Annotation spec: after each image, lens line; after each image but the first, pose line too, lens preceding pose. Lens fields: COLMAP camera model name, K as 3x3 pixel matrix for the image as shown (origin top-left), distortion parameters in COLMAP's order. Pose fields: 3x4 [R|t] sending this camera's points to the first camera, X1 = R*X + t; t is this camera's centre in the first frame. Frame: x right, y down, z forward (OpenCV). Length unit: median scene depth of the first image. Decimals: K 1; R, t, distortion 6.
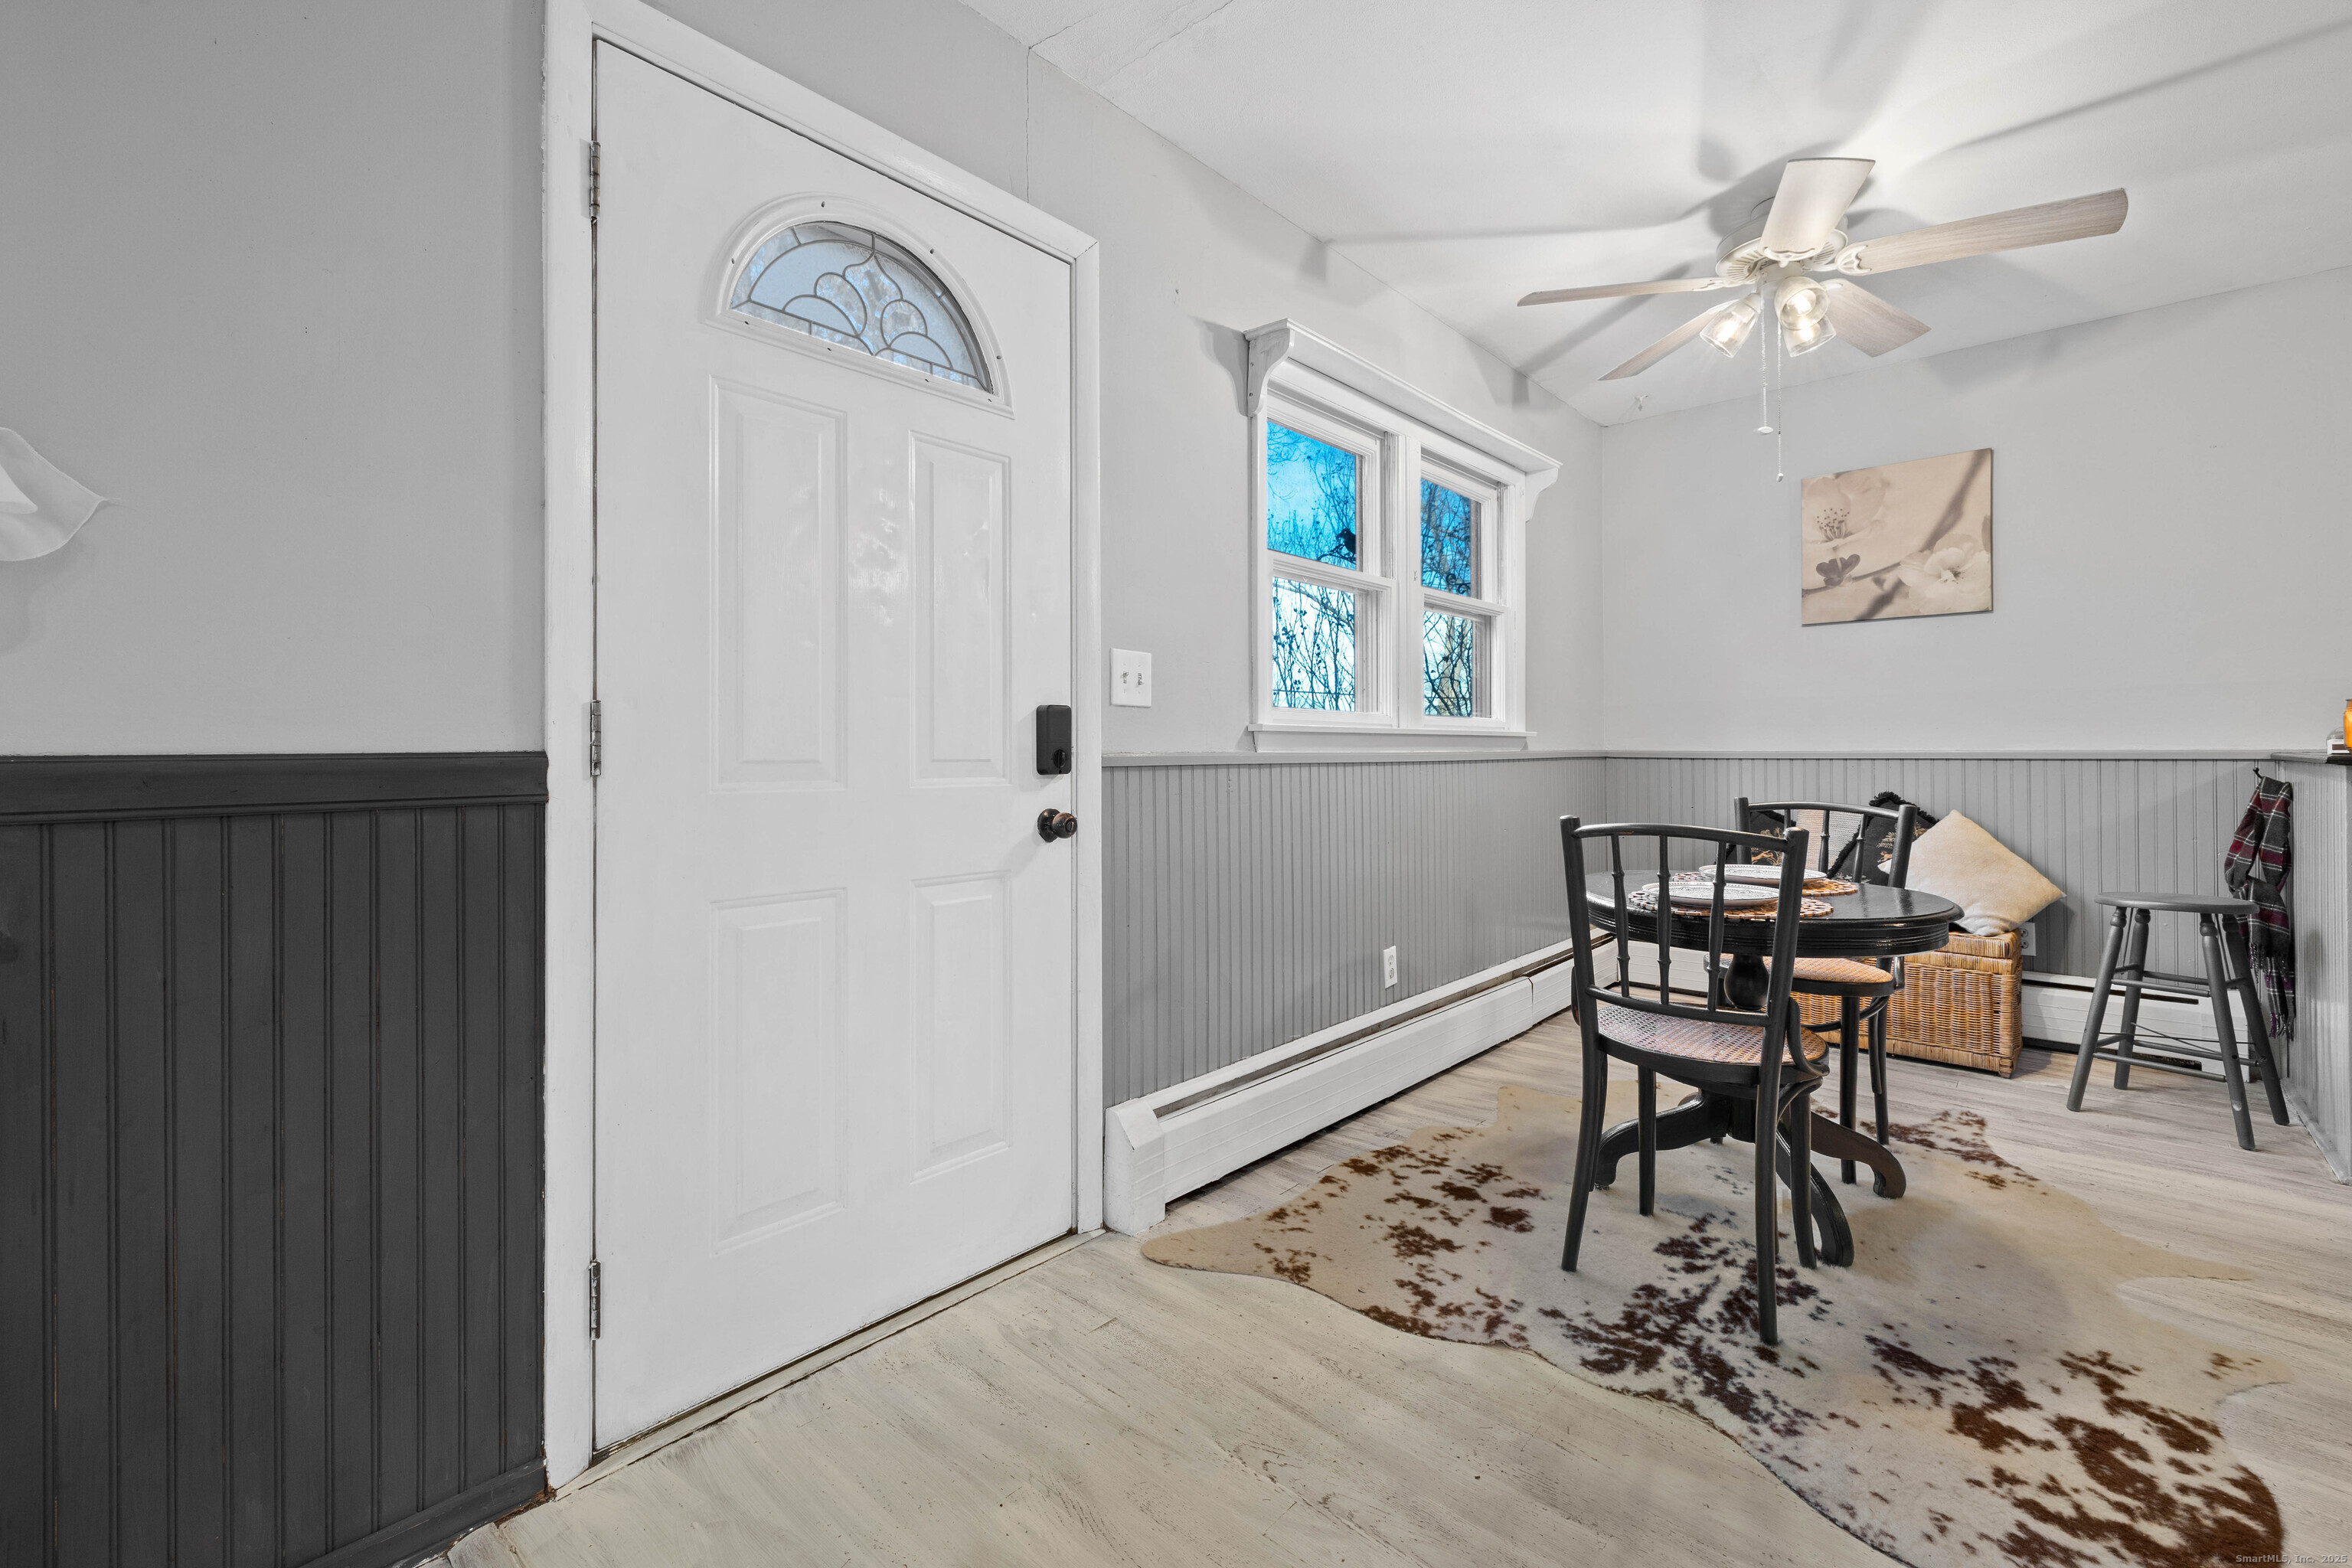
lens RADIAL K [[992.1, 0, 1162.3], [0, 992.1, 754.8], [0, 0, 1]] dist [-0.001943, -0.000474]
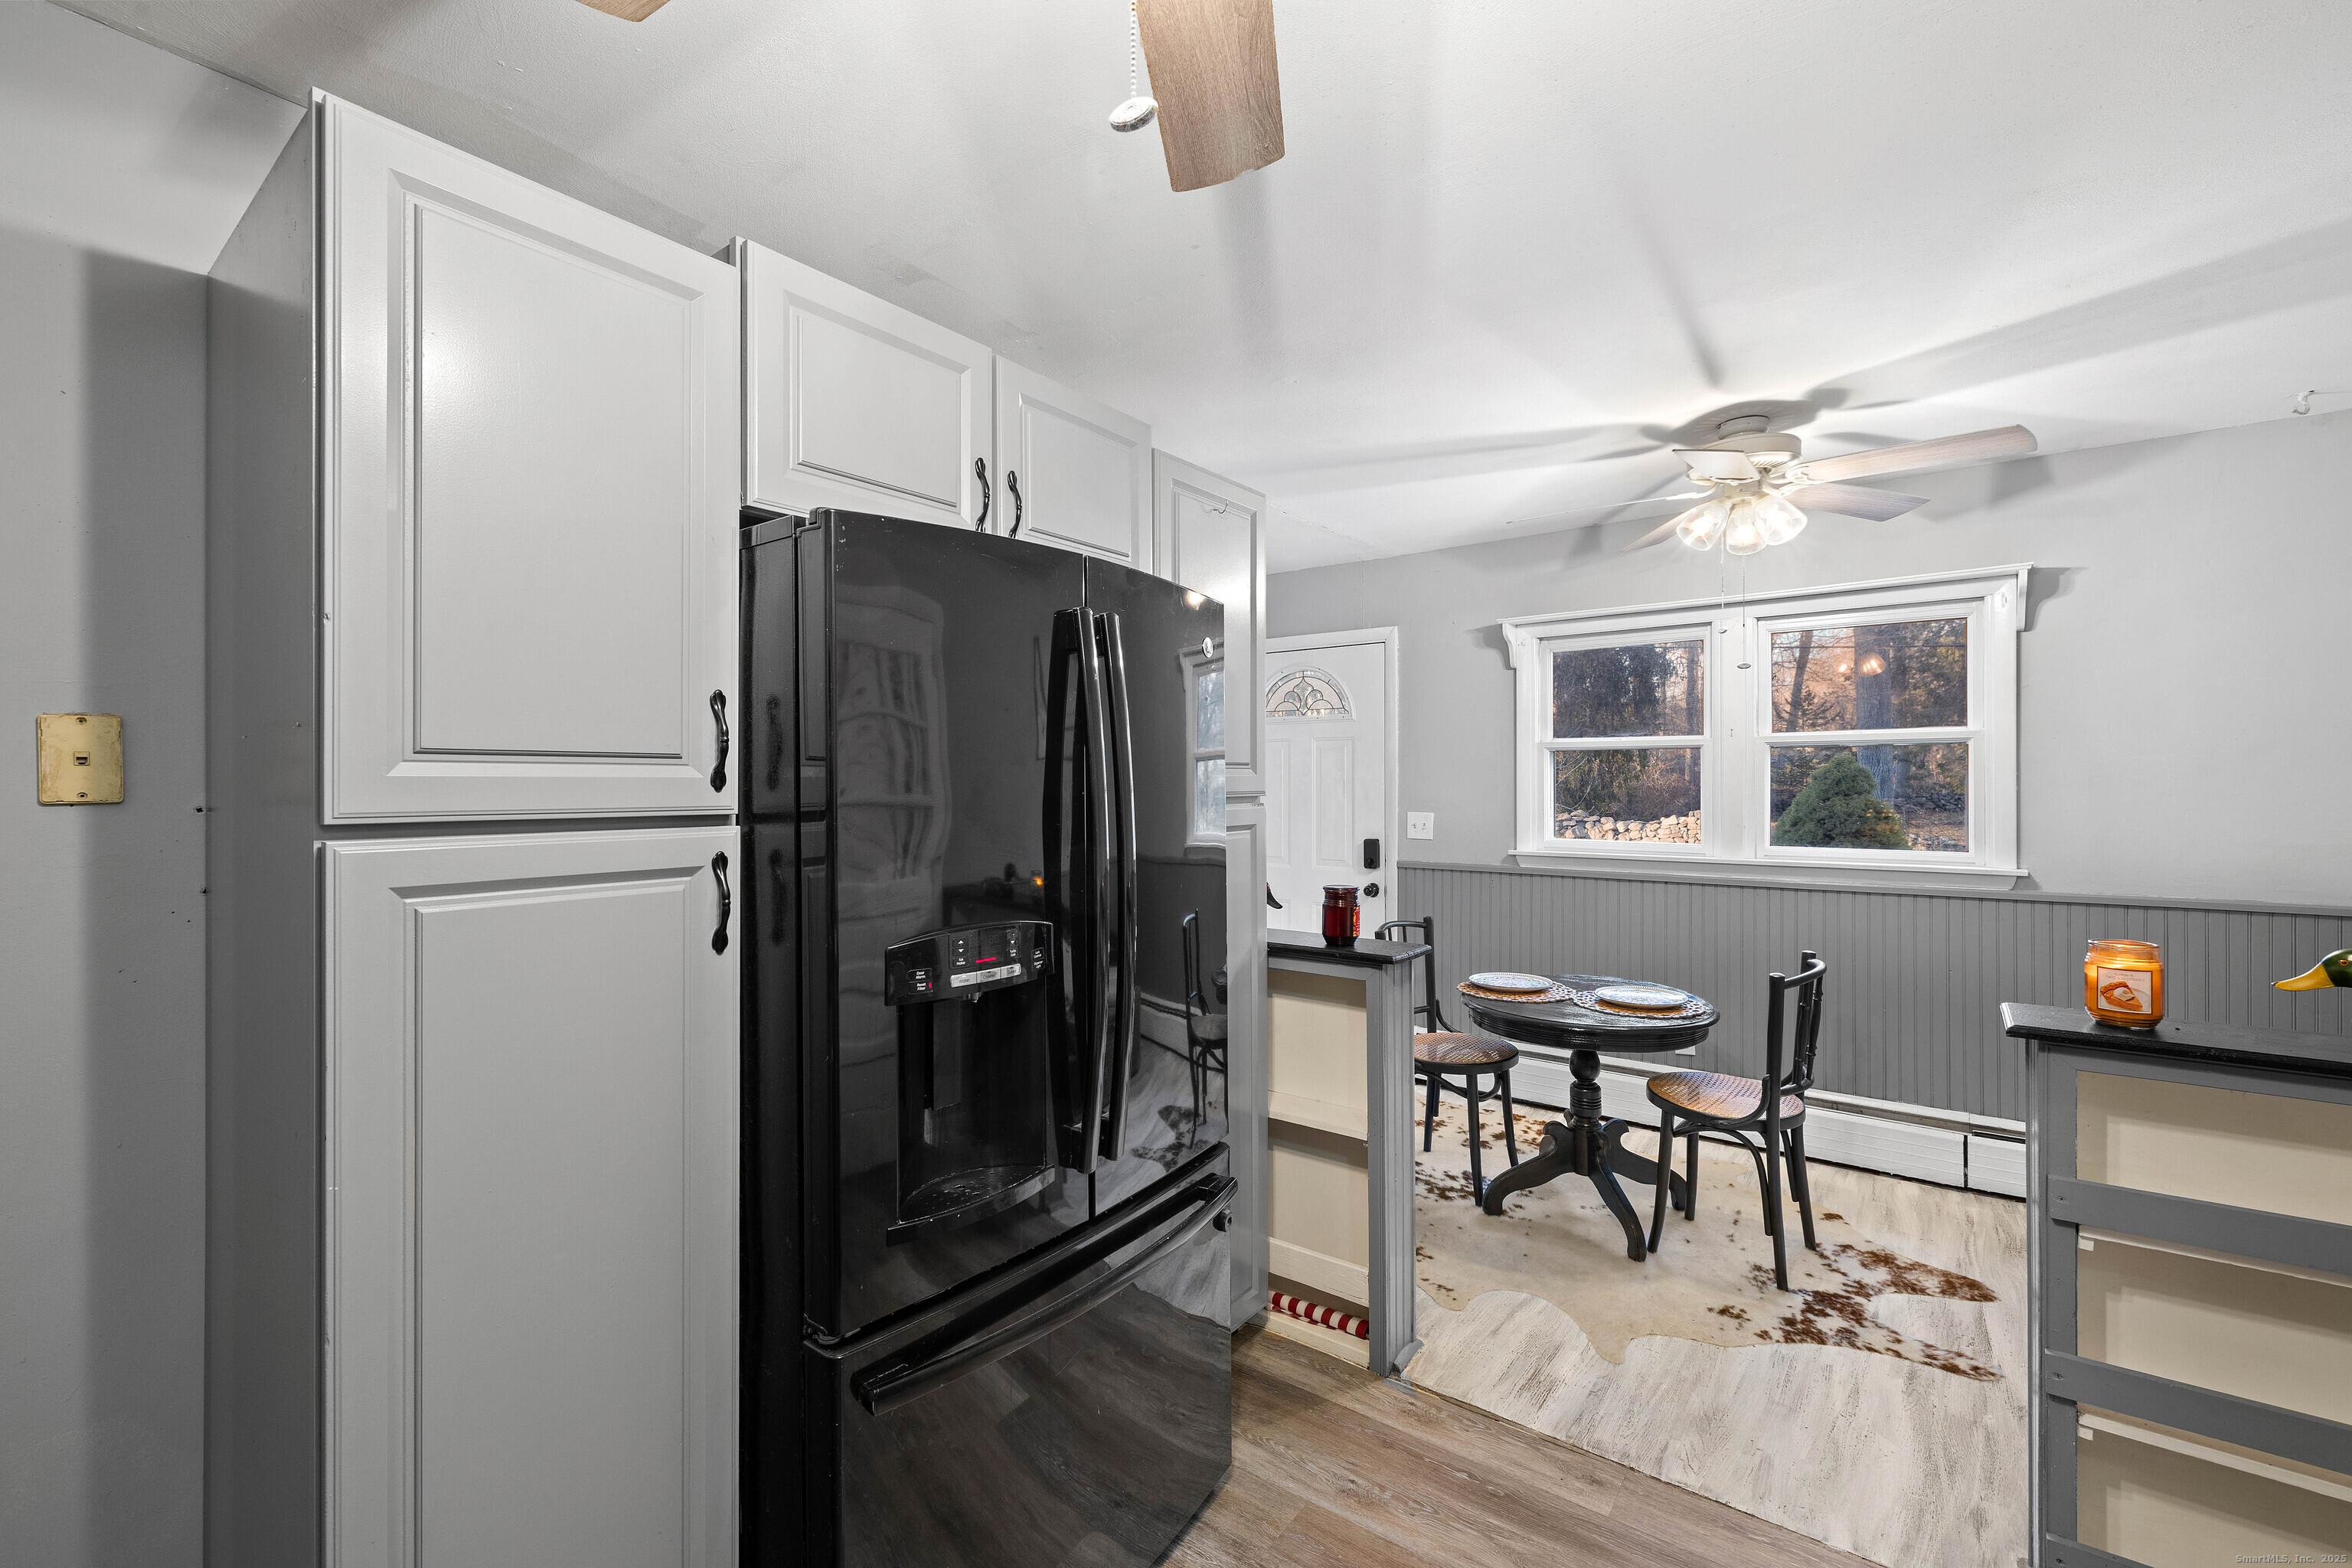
lens RADIAL K [[990.5, 0, 1170.5], [0, 990.5, 775.1], [0, 0, 1]] dist [0.000006, -0.000389]
pose [[0.086646, -0.004100, -0.996231, 2.048550], [0.000553, 0.999992, -0.004067, -0.179802], [0.996239, -0.000199, 0.086648, 0.307039]]
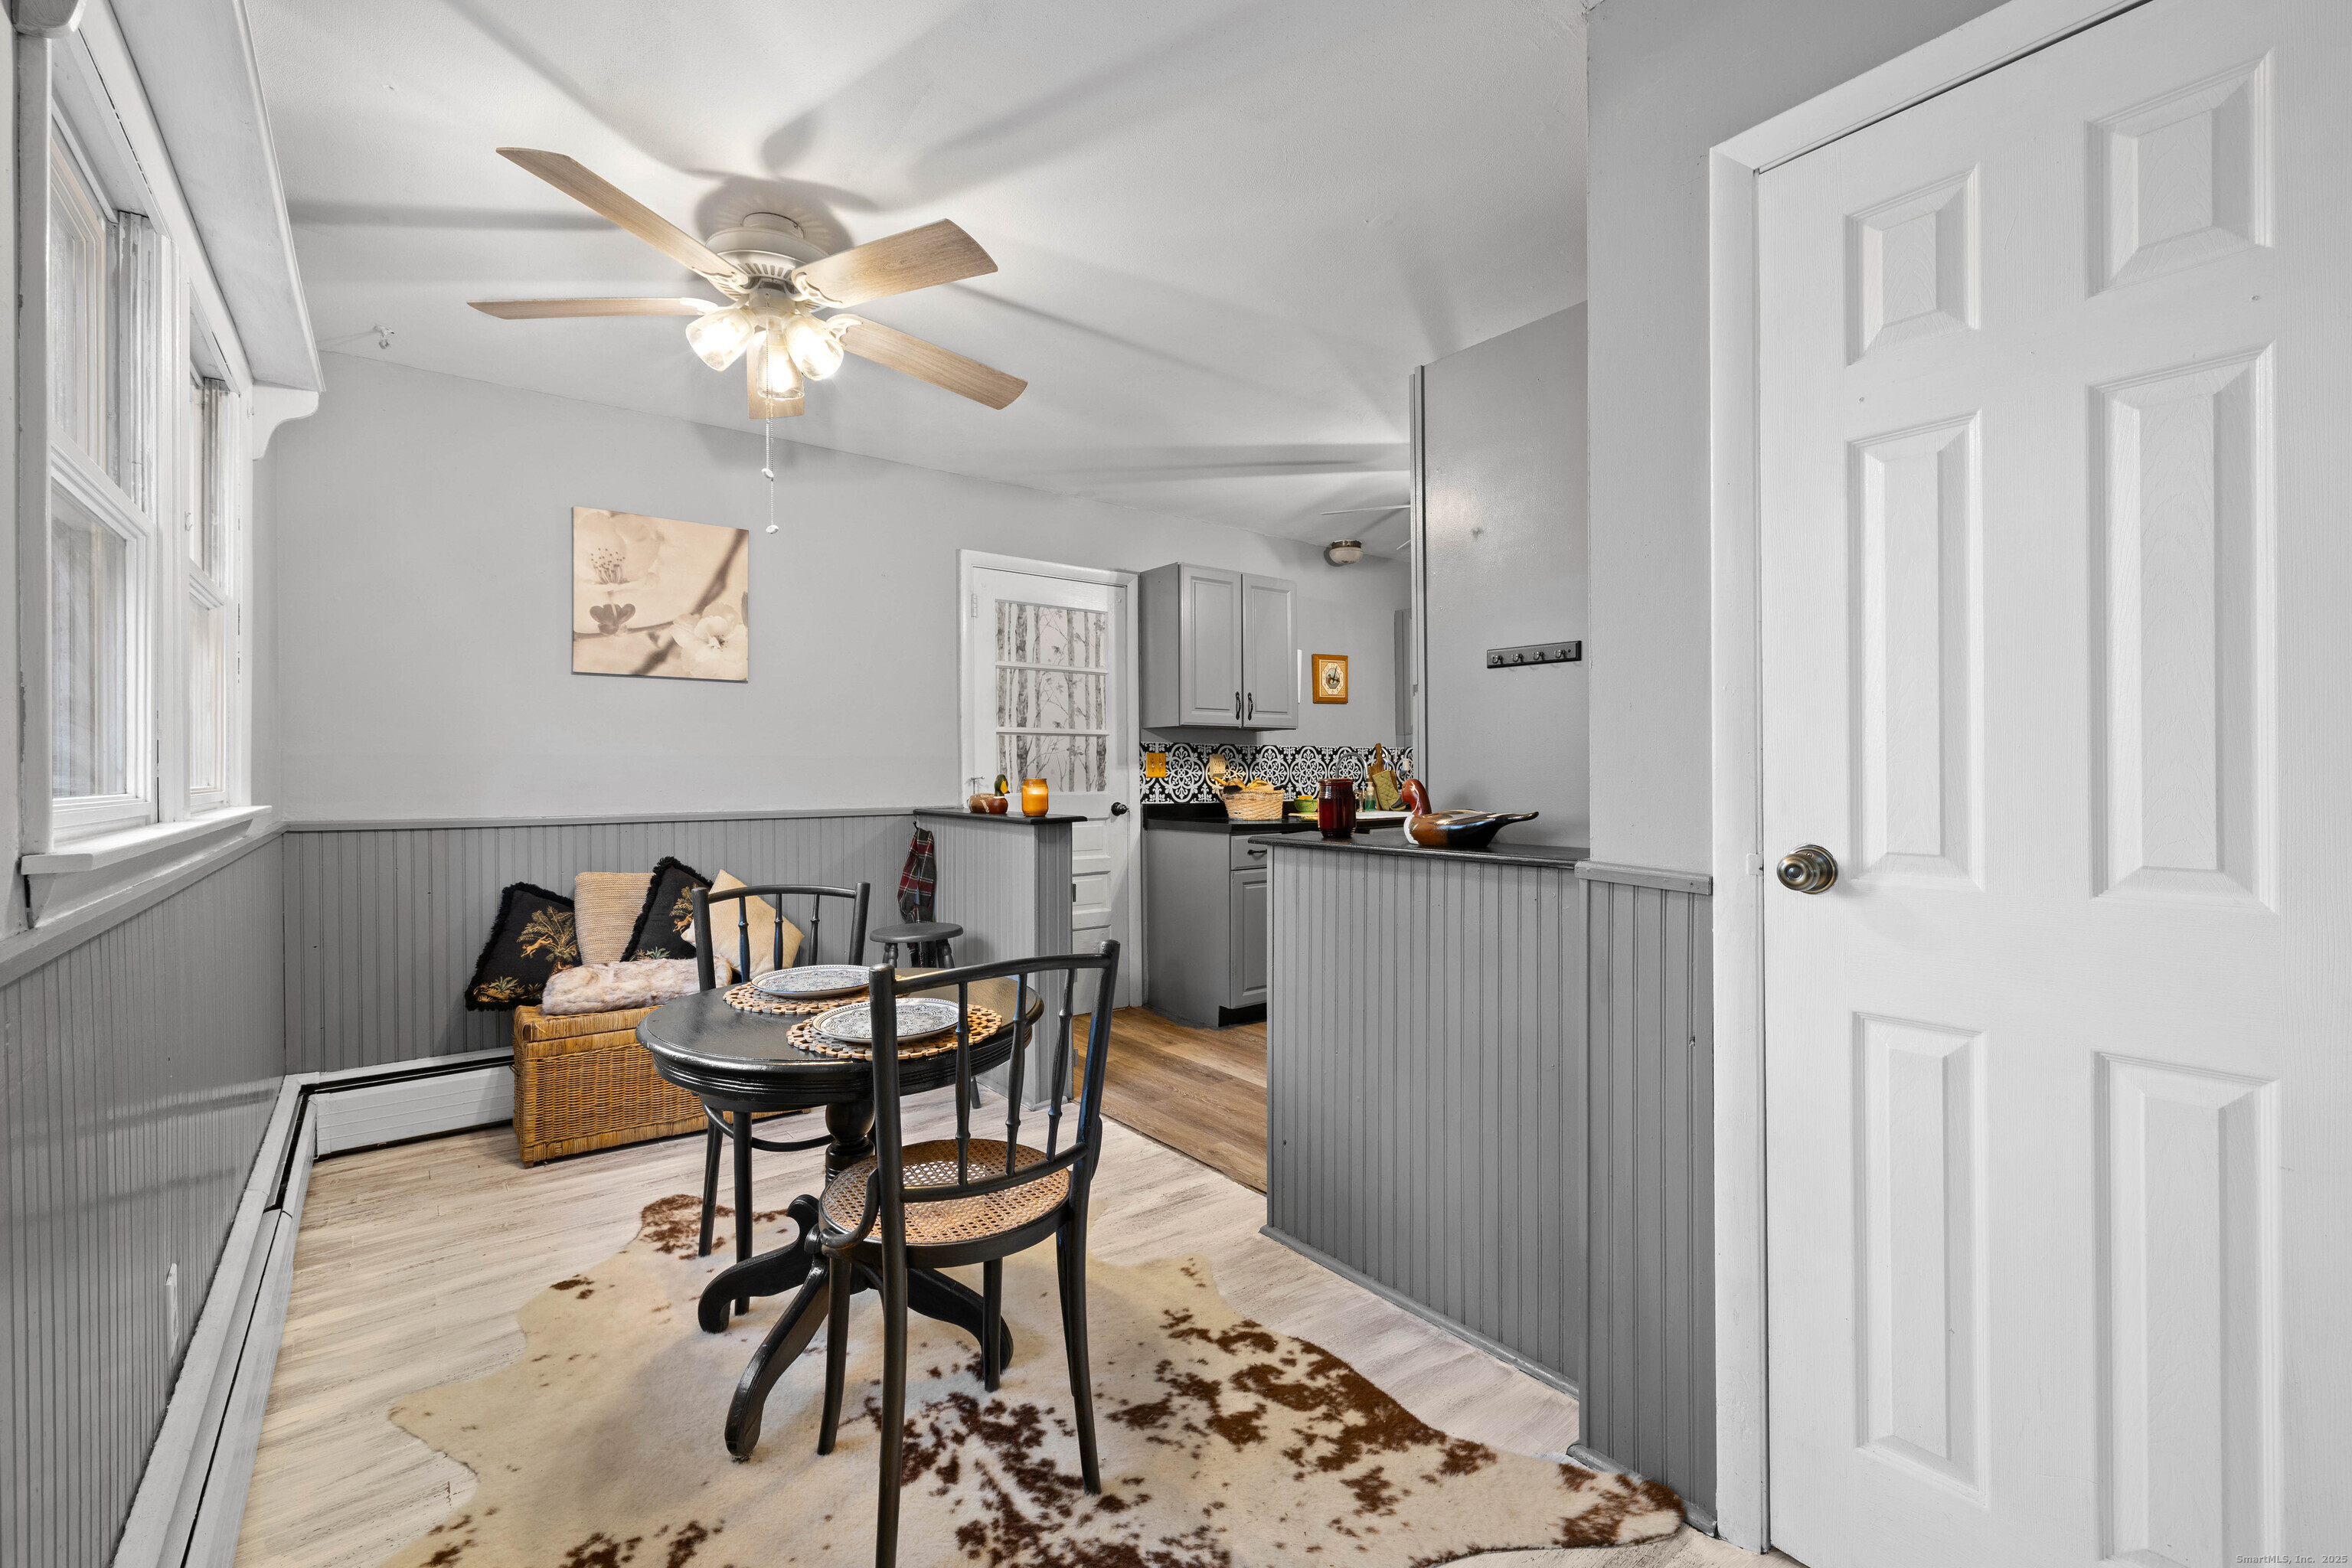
lens RADIAL K [[990.5, 0, 1170.5], [0, 990.5, 775.1], [0, 0, 1]] dist [0.000006, -0.000389]
pose [[0.164693, -0.003061, 0.986340, -0.240907], [0.004497, 0.999987, 0.002353, -0.072107], [-0.986335, 0.004049, 0.164705, 0.605139]]
